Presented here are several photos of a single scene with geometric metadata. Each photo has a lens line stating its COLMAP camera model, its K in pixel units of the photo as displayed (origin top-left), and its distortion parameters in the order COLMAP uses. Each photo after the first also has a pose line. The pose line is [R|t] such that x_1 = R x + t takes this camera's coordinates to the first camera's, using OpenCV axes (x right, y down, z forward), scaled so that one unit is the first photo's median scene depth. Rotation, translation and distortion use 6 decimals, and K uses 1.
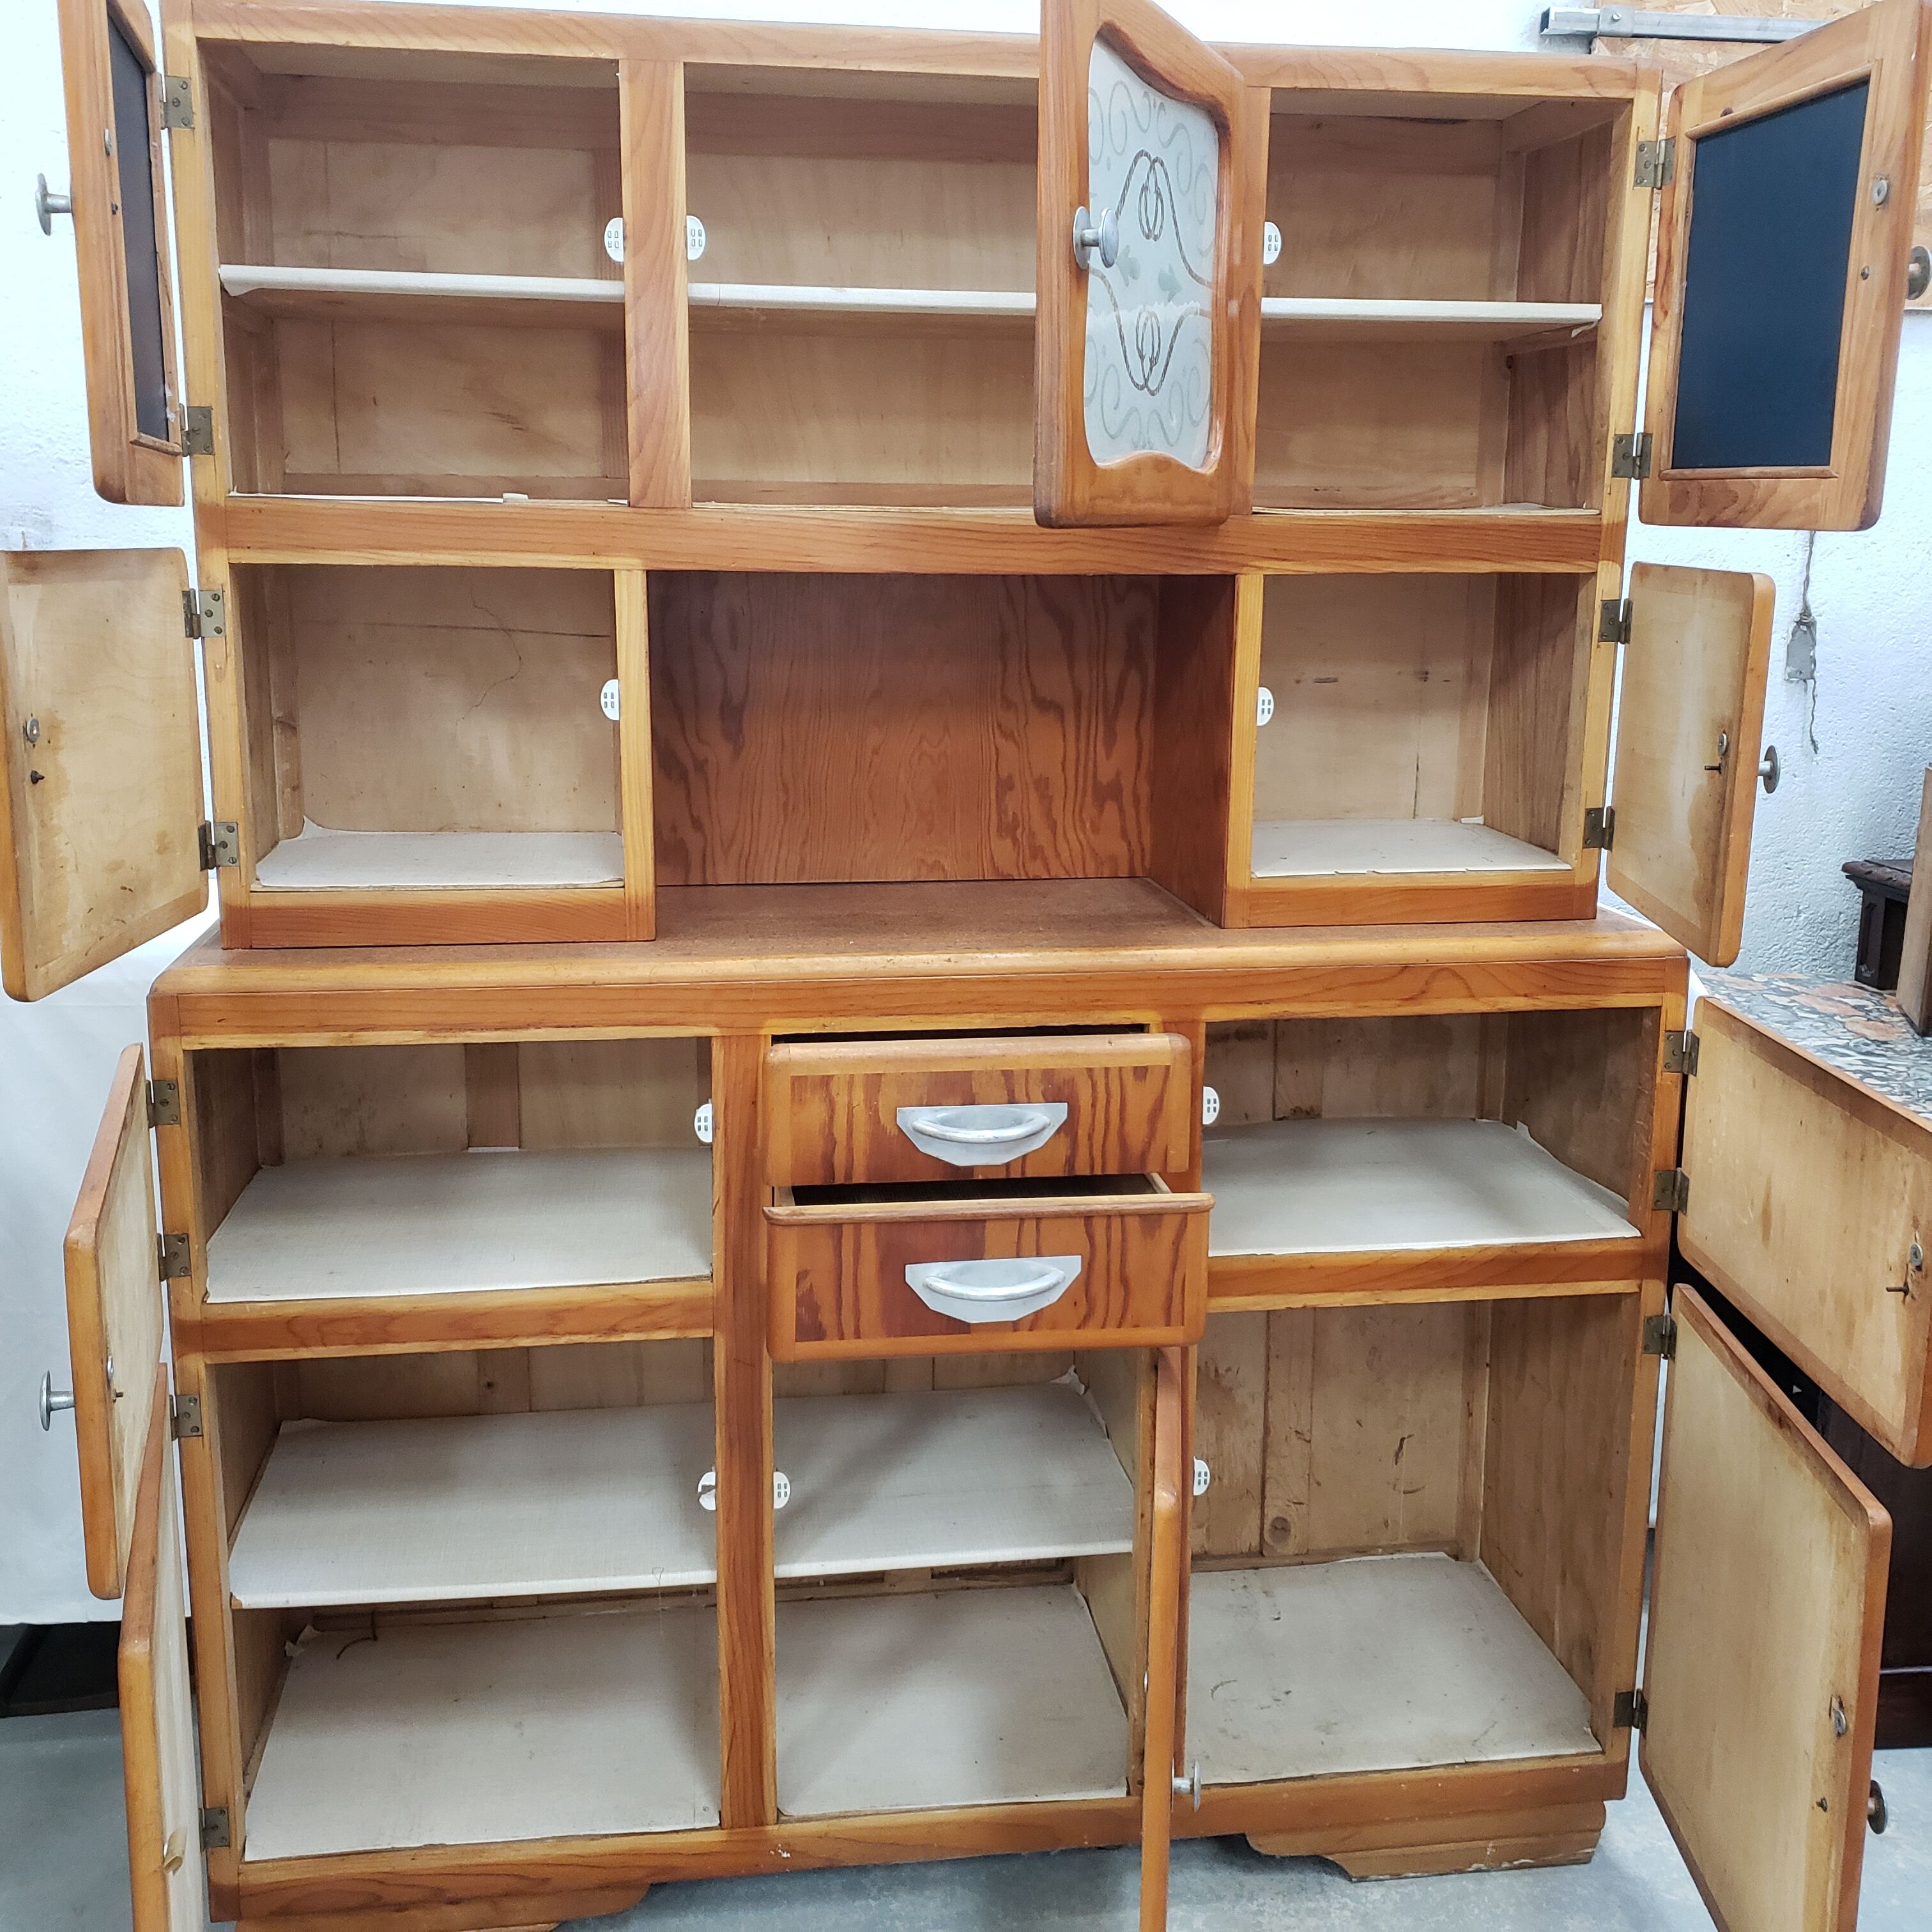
lens RADIAL K [[2052.7, 0, 931.5], [0, 2052.7, 960.9], [0, 0, 1]] dist [0.030946, 0.000000]
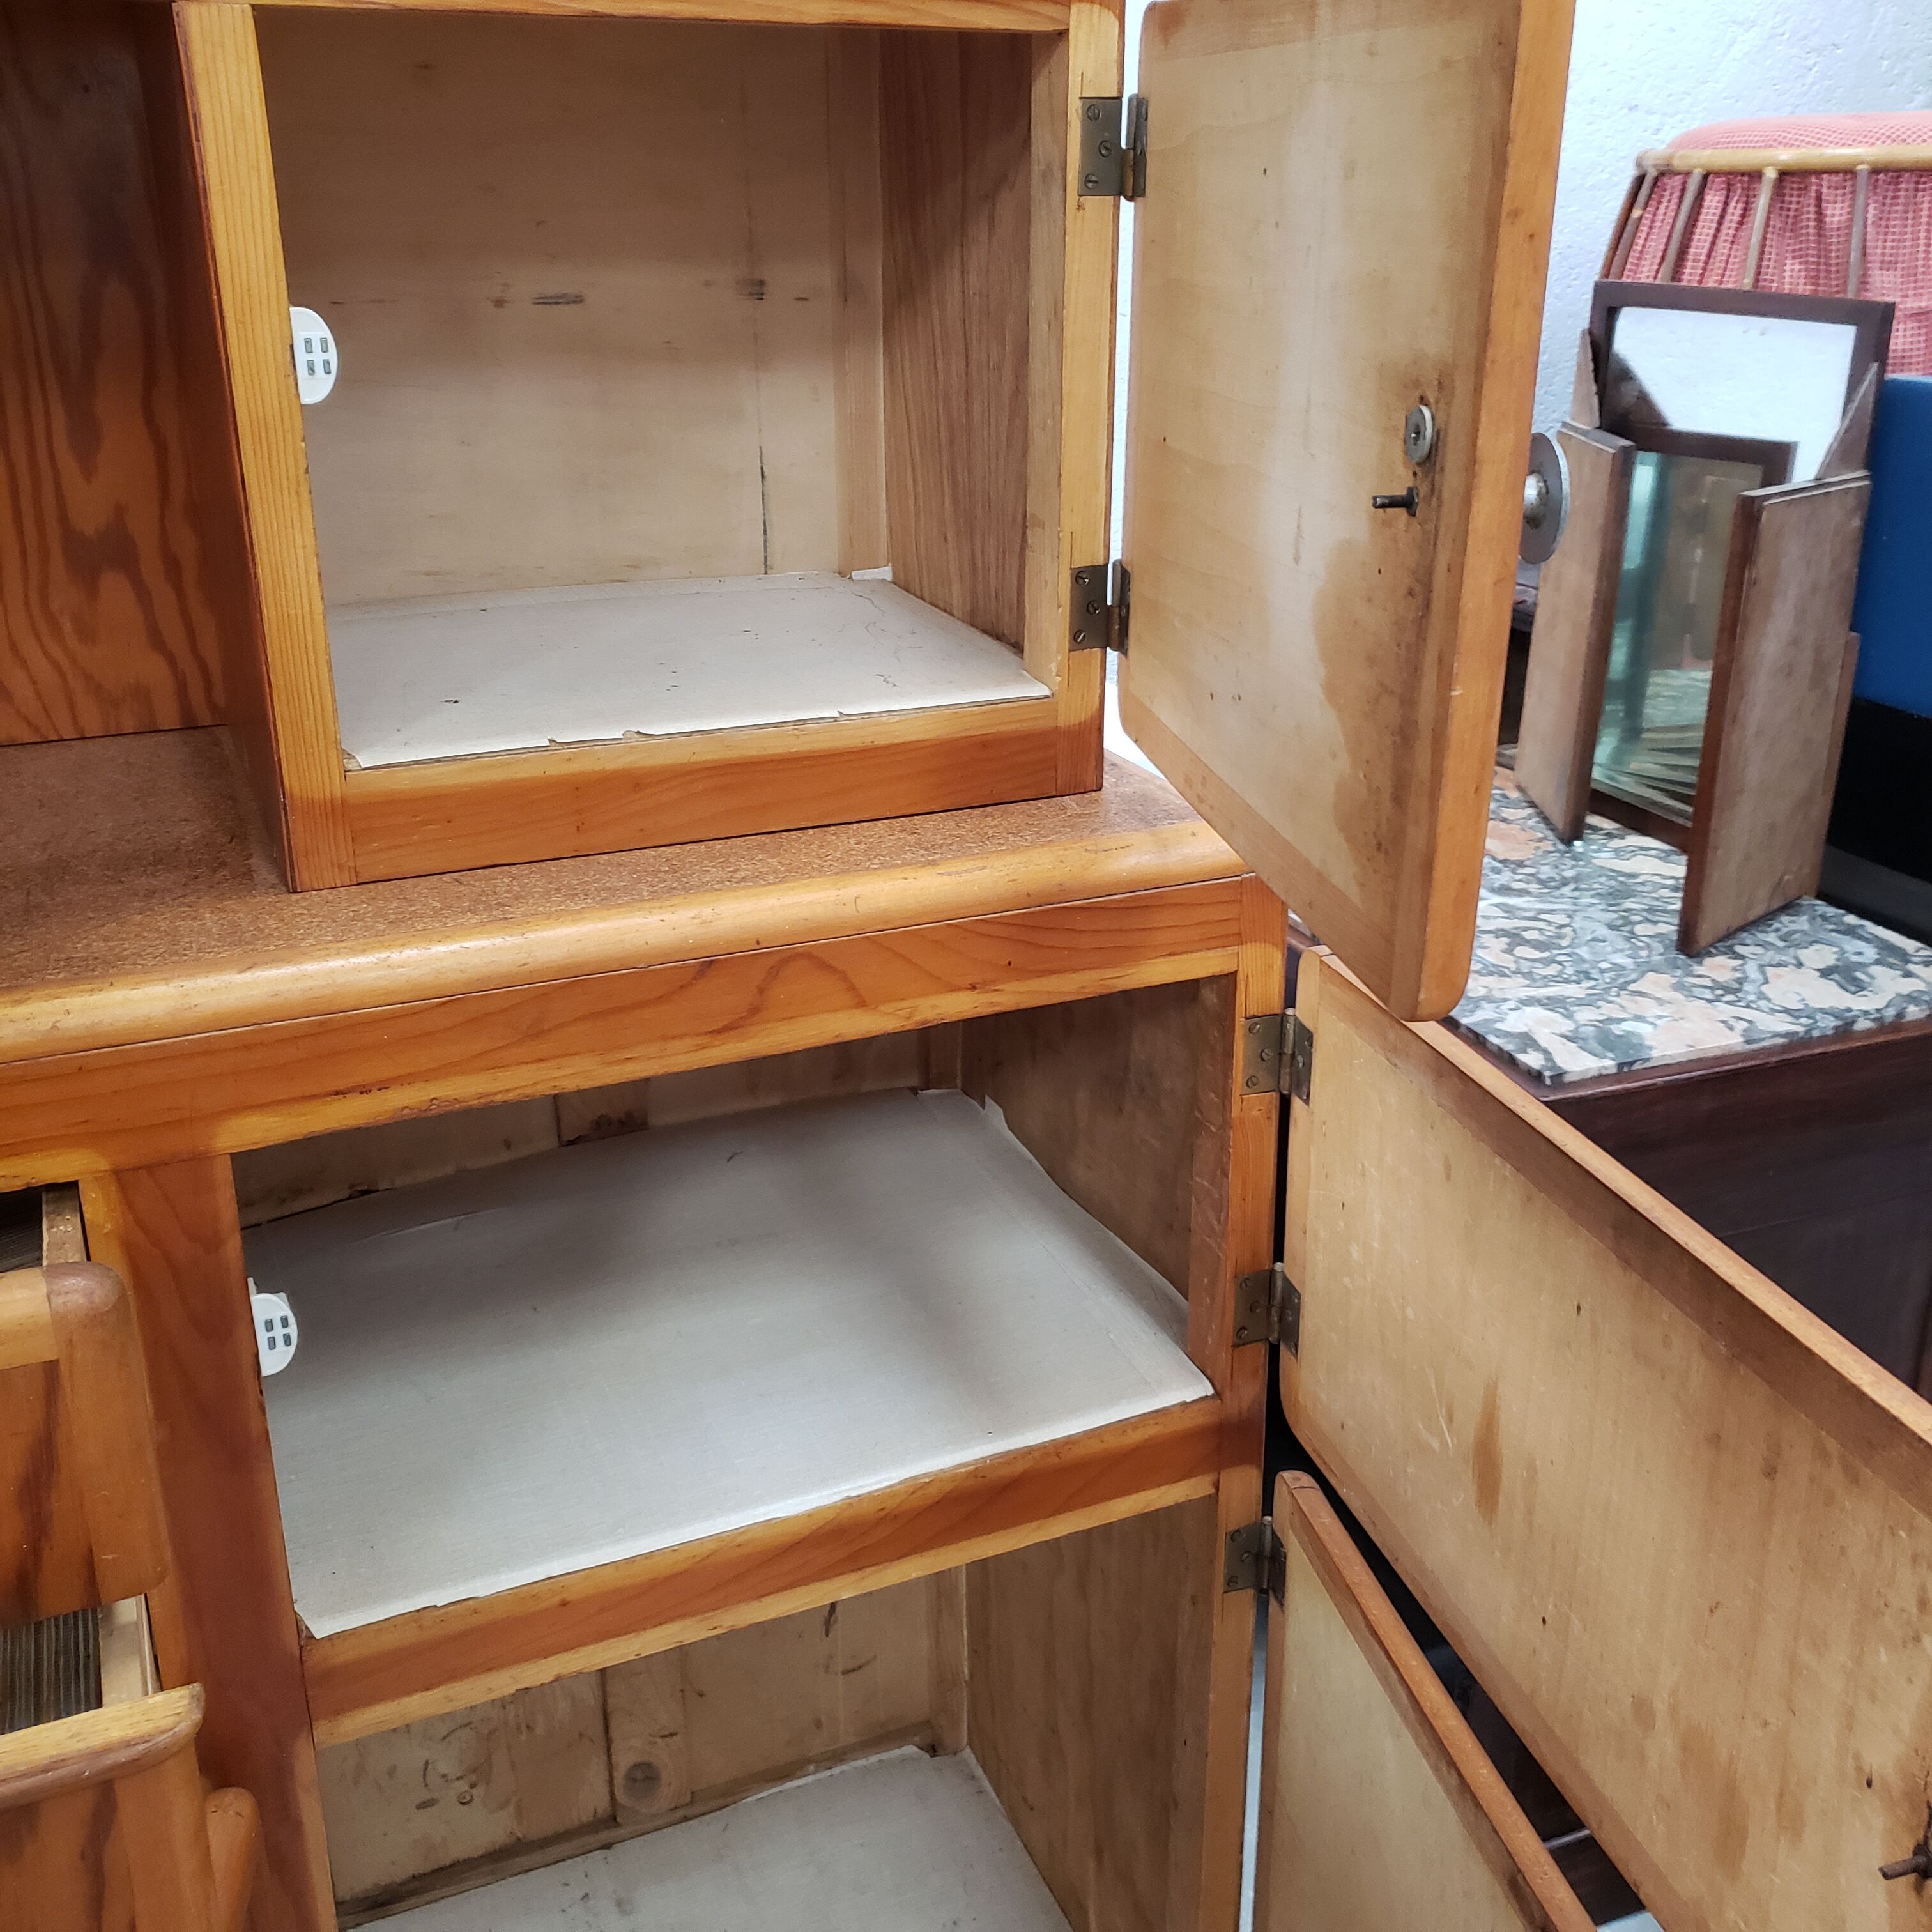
lens RADIAL K [[2097.3, 0, 966.4], [0, 2097.3, 959.1], [0, 0, 1]] dist [0.080664, 0.000000]
pose [[0.964969, -0.097406, 0.243613, 0.163344], [0.058762, 0.985179, 0.161152, -0.063230], [-0.255699, -0.141191, 0.956390, 0.517612]]
